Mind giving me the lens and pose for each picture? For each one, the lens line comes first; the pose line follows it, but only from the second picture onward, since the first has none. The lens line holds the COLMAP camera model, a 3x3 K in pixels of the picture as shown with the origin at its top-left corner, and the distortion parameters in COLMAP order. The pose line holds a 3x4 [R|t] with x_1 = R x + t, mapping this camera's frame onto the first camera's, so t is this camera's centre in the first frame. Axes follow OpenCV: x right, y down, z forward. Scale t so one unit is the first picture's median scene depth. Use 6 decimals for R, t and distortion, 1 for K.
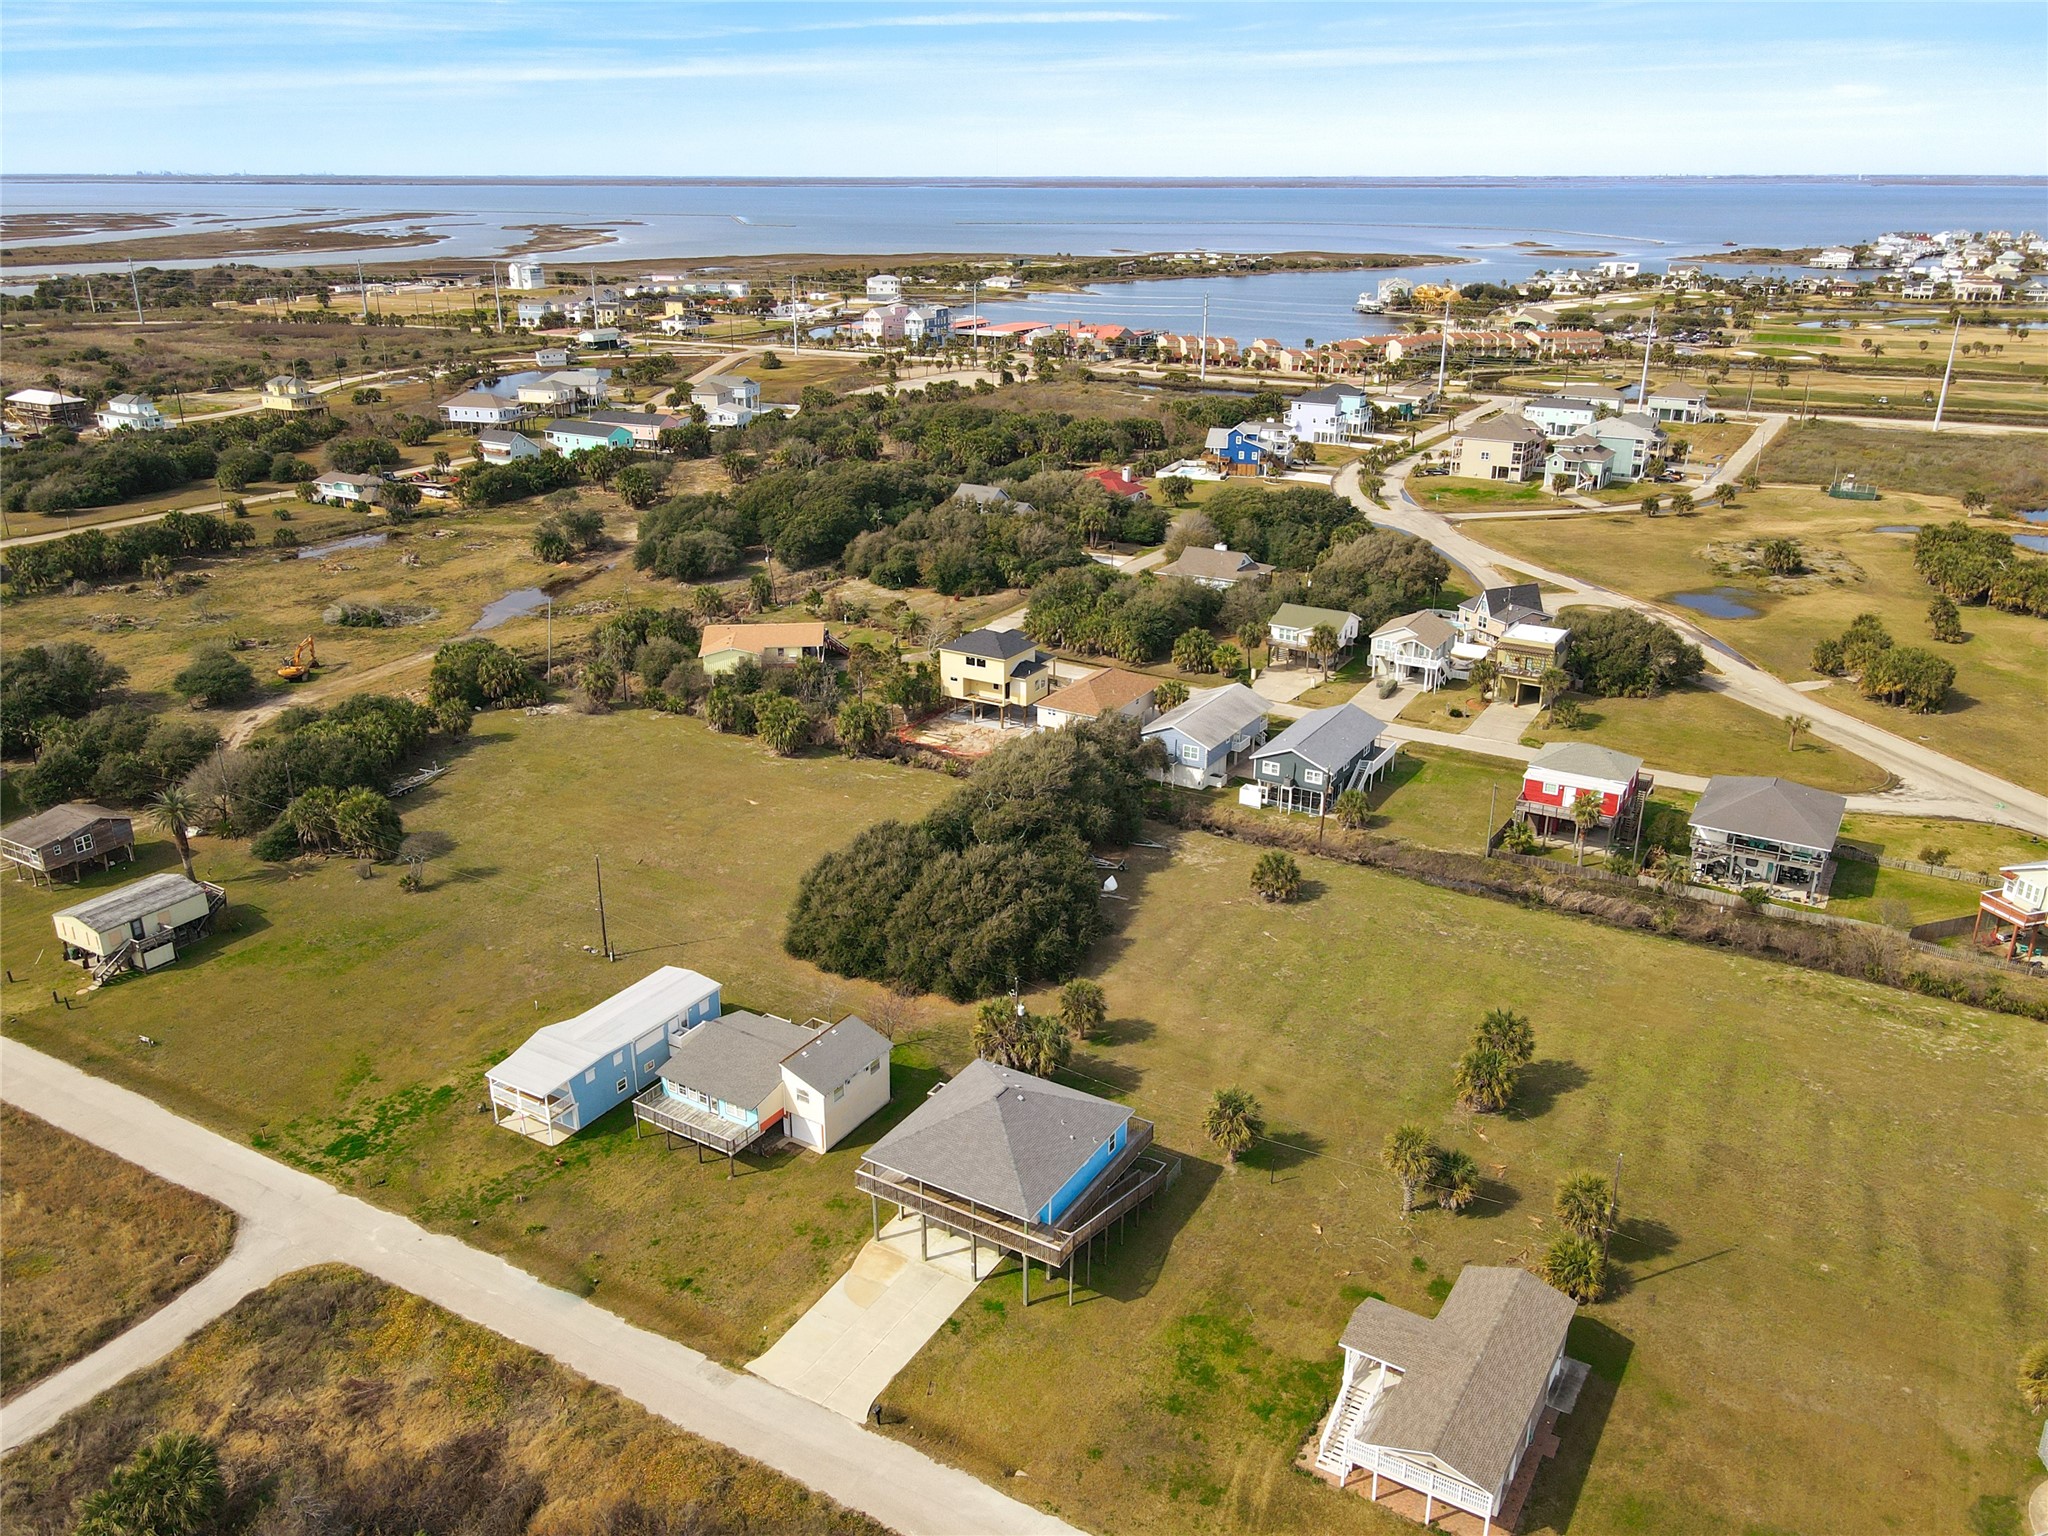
lens RADIAL K [[1489.8, 0, 1033.0], [0, 1489.8, 773.4], [0, 0, 1]] dist [-0.007506, 0.037099]
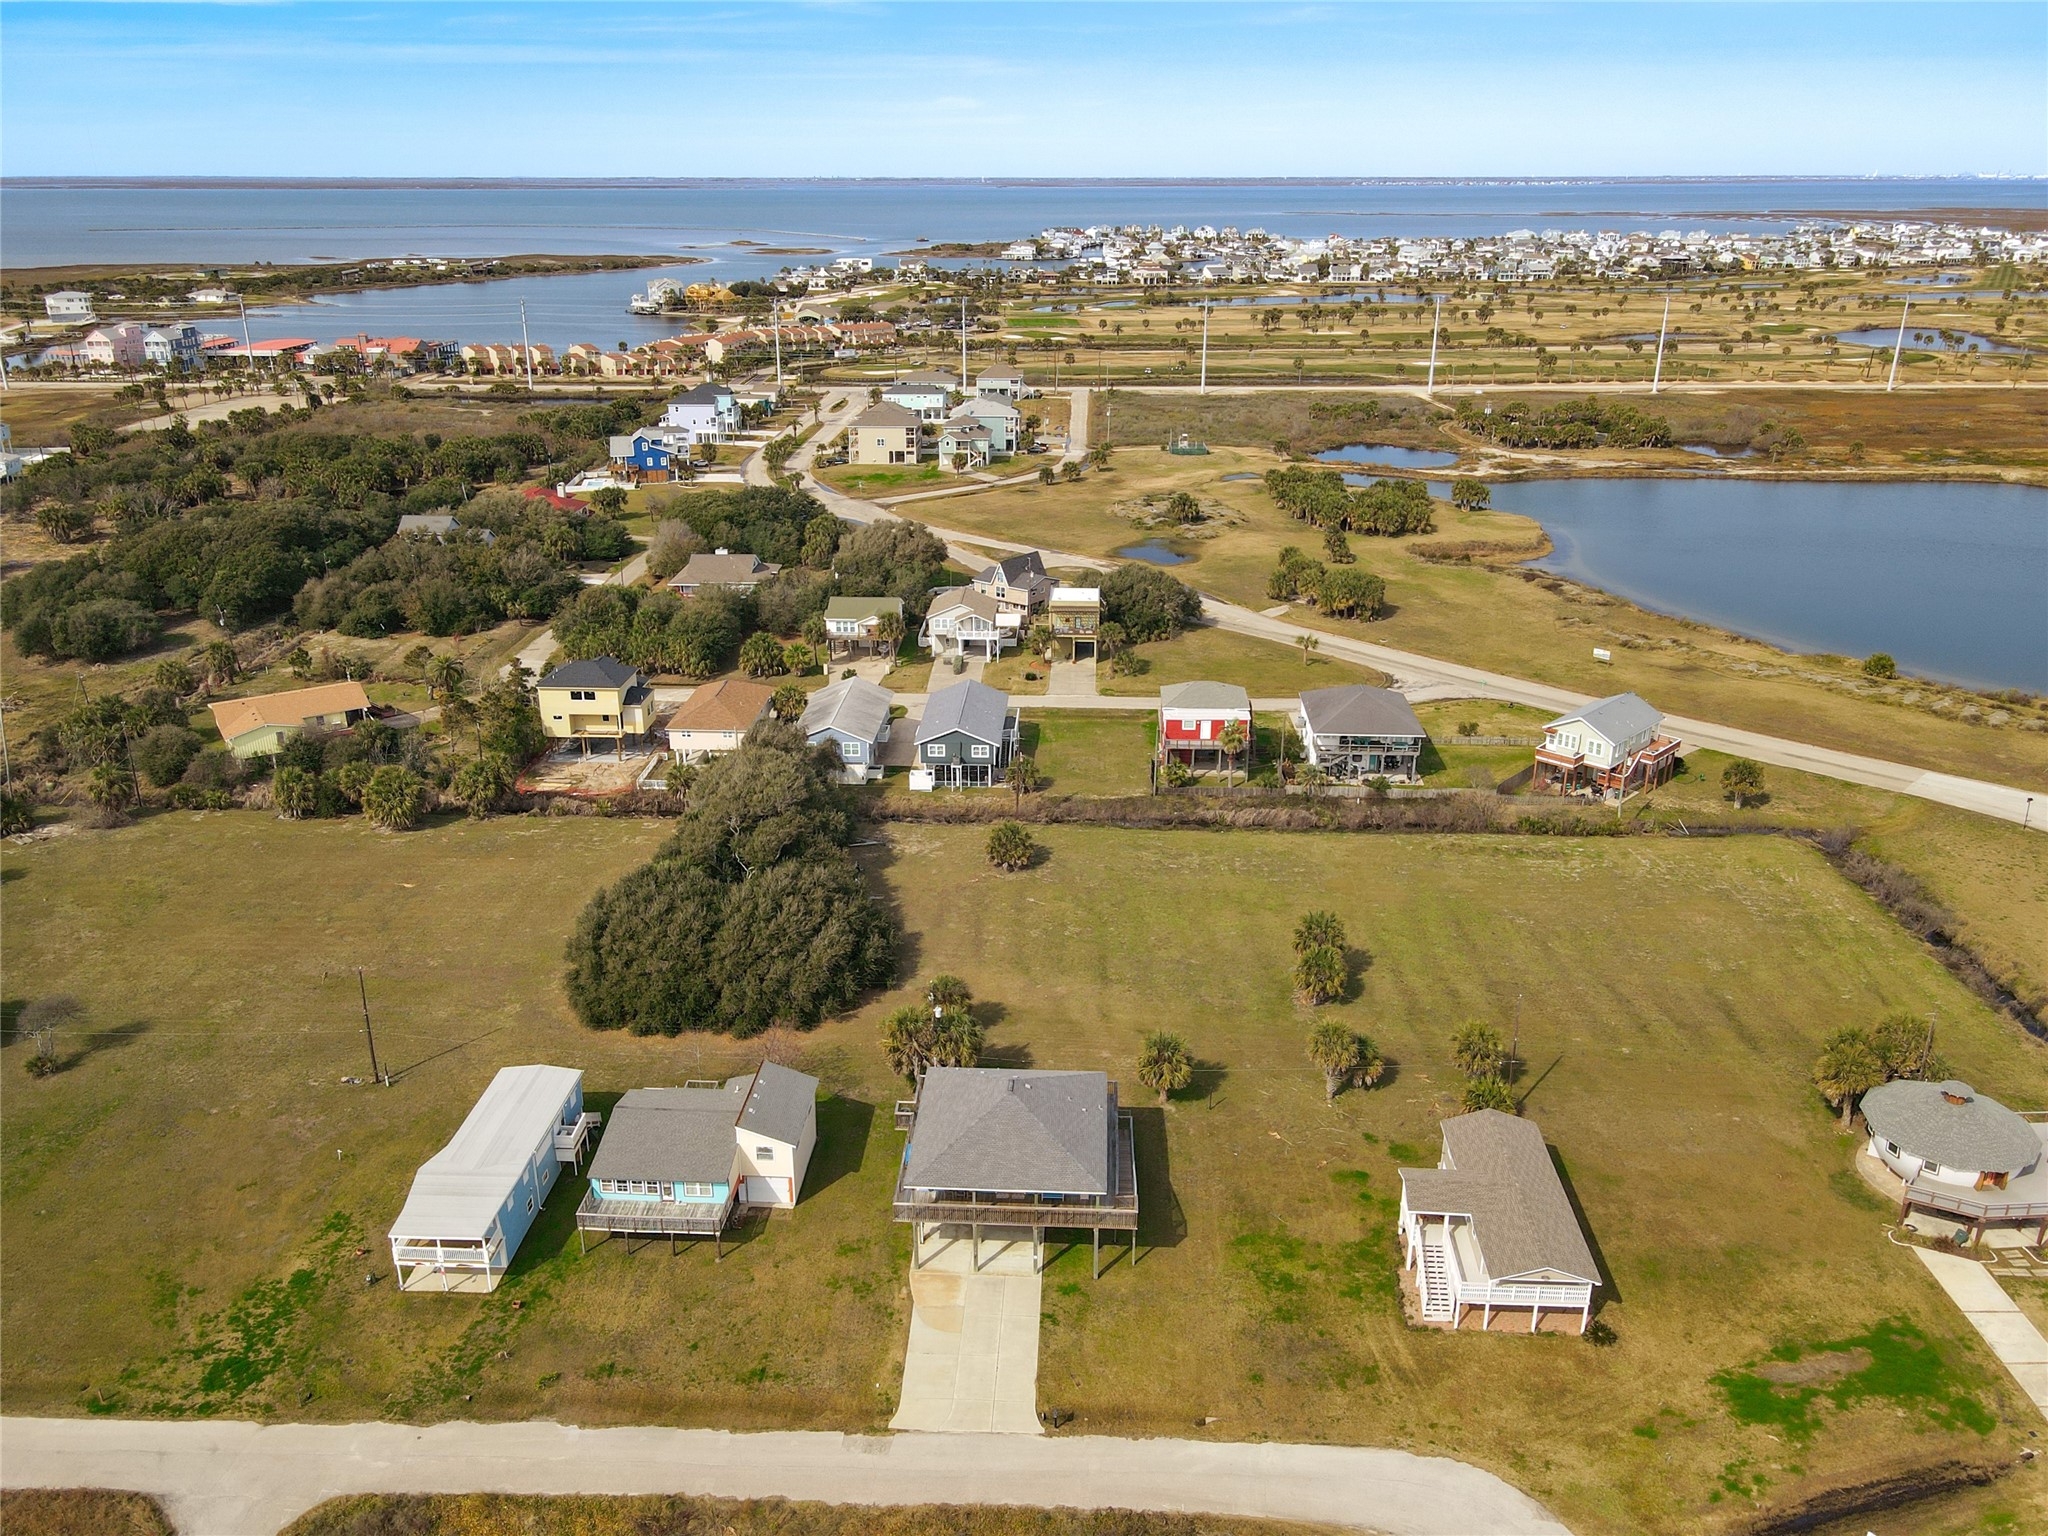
lens RADIAL K [[1501.8, 0, 1008.2], [0, 1501.8, 767.5], [0, 0, 1]] dist [-0.006126, 0.036809]
pose [[0.889946, -0.169539, 0.423382, -0.188037], [0.172360, 0.984516, 0.031938, -0.013044], [-0.422241, 0.044551, 0.905388, 0.034711]]
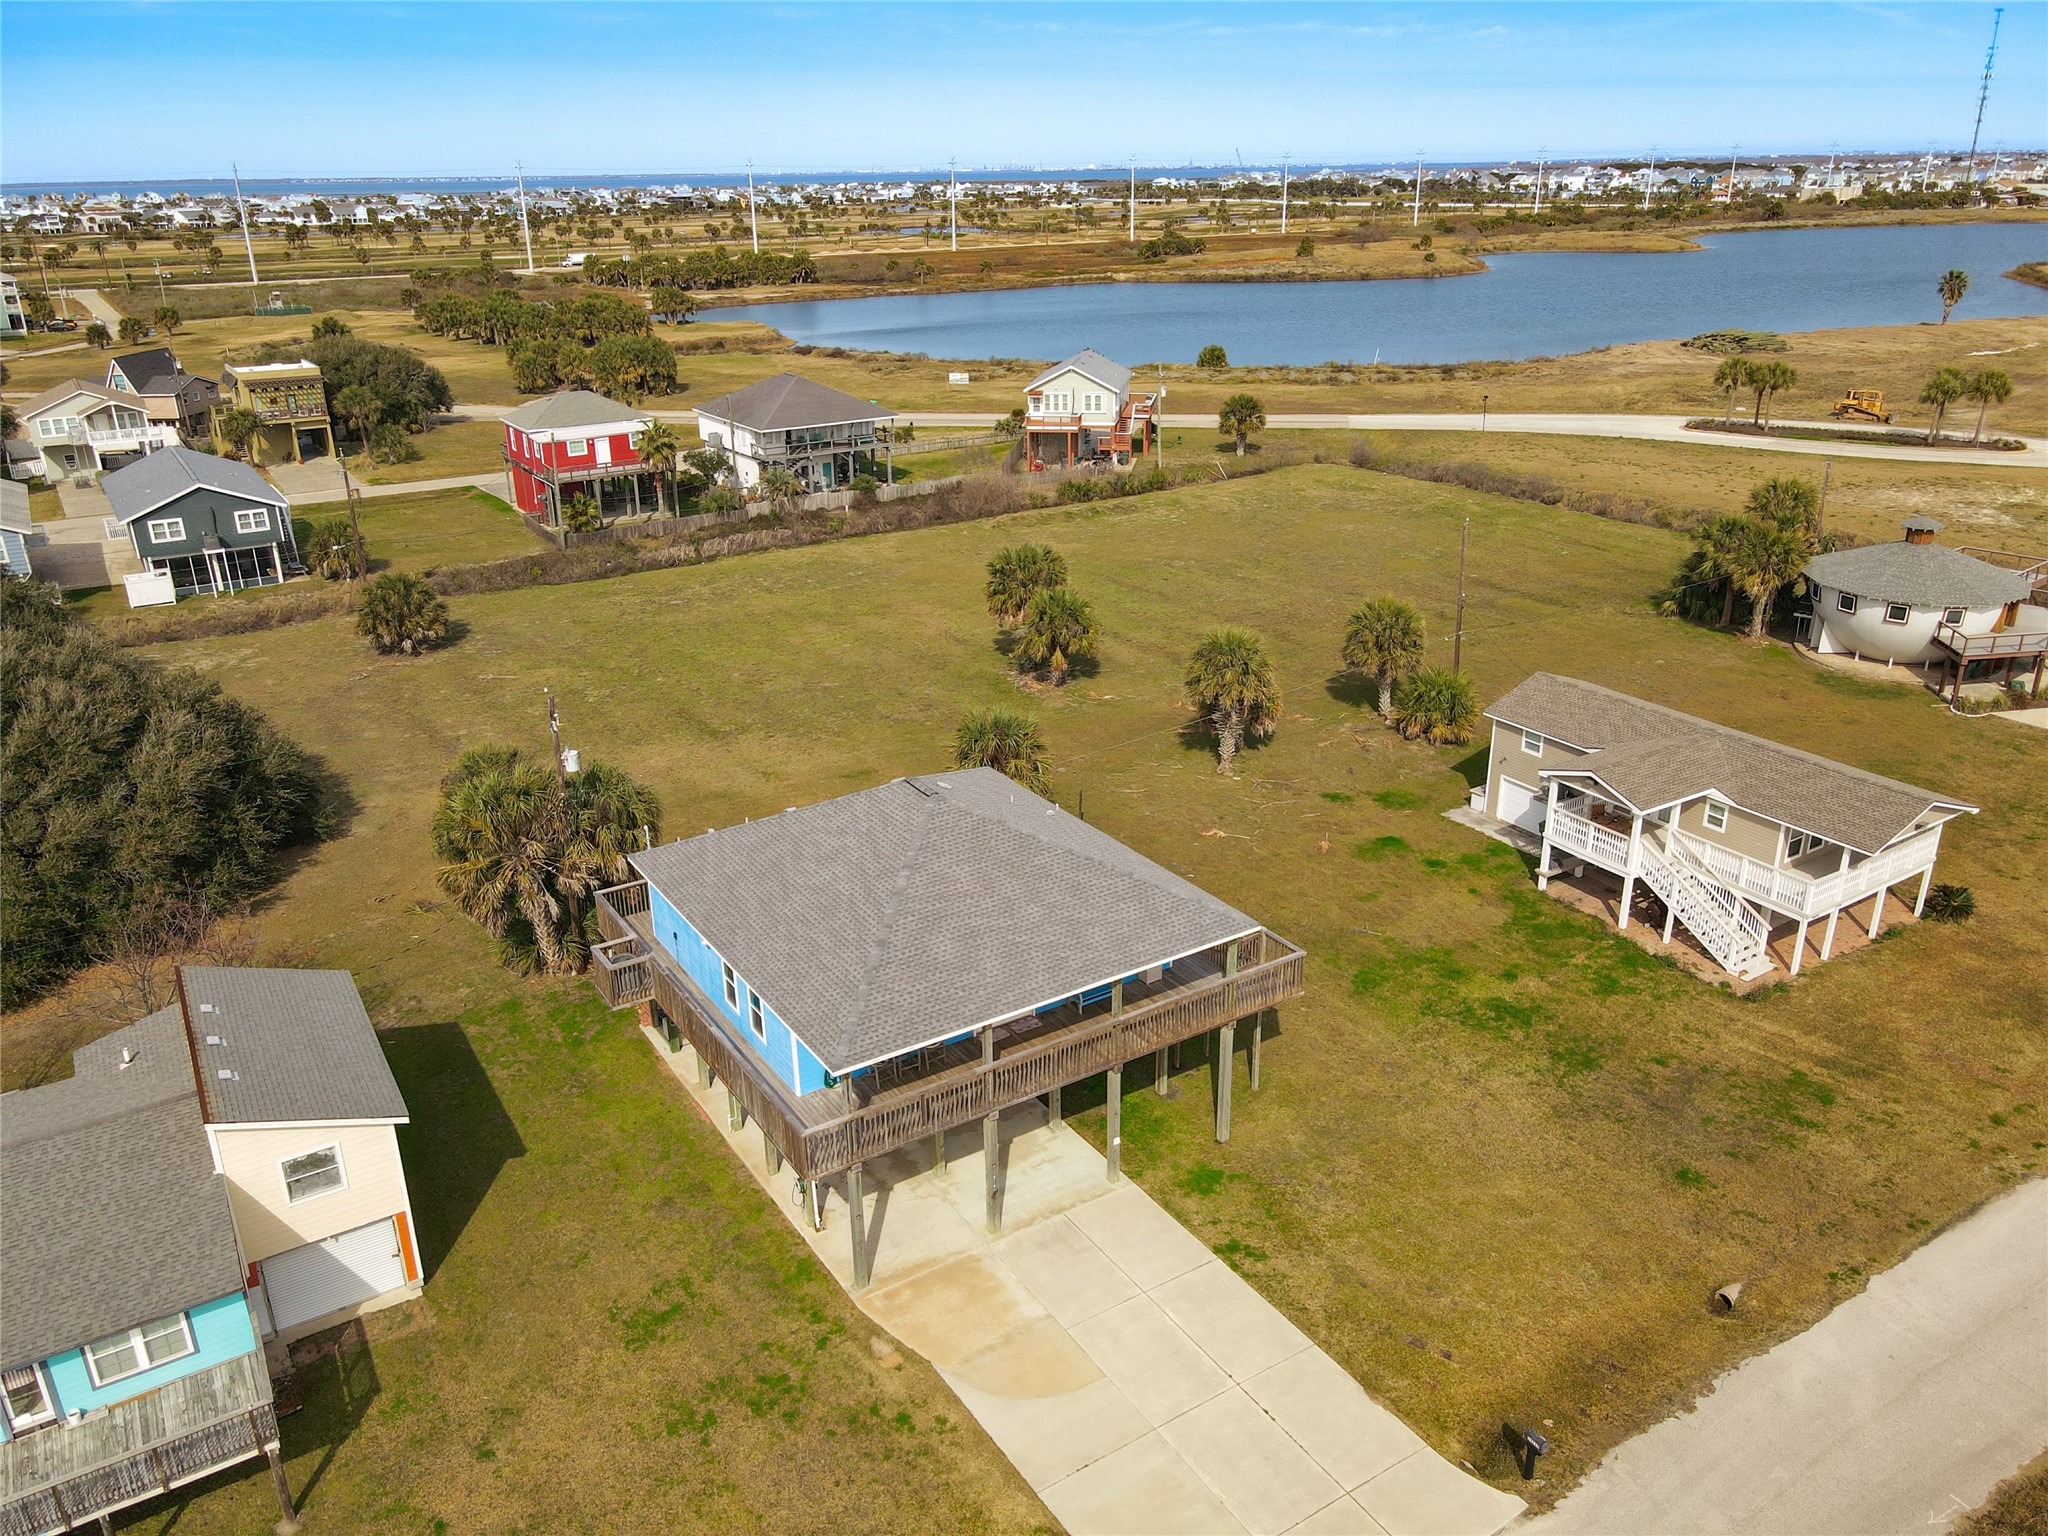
lens RADIAL K [[1501.8, 0, 1008.2], [0, 1501.8, 767.5], [0, 0, 1]] dist [-0.006126, 0.036809]
pose [[0.462137, -0.344532, 0.817146, -0.160141], [0.337281, 0.920485, 0.197354, 0.060887], [-0.820165, 0.184403, 0.541594, 0.340577]]
